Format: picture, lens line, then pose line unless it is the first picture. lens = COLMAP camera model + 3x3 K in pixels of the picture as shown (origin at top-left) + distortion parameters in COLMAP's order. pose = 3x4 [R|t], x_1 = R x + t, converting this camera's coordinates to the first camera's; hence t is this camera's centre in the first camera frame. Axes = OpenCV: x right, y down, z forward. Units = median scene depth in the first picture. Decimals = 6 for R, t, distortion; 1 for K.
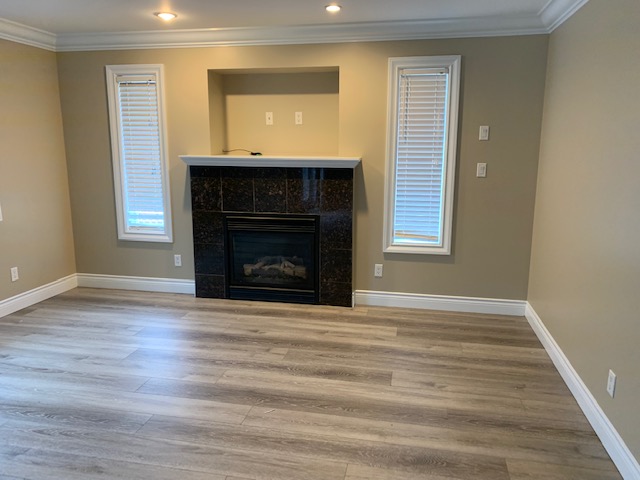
lens RADIAL K [[484.9, 0, 322.4], [0, 484.9, 237.7], [0, 0, 1]] dist [0.019745, -0.009811]
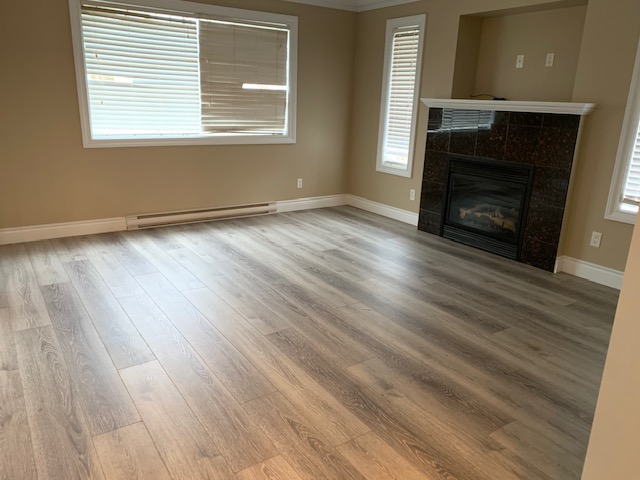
lens RADIAL K [[484.9, 0, 321.5], [0, 484.9, 240.0], [0, 0, 1]] dist [0.019745, -0.009811]
pose [[0.708621, 0.214909, -0.672064, 0.354867], [-0.168897, 0.976460, 0.134163, 0.035491], [0.685077, 0.018439, 0.728238, 0.047746]]
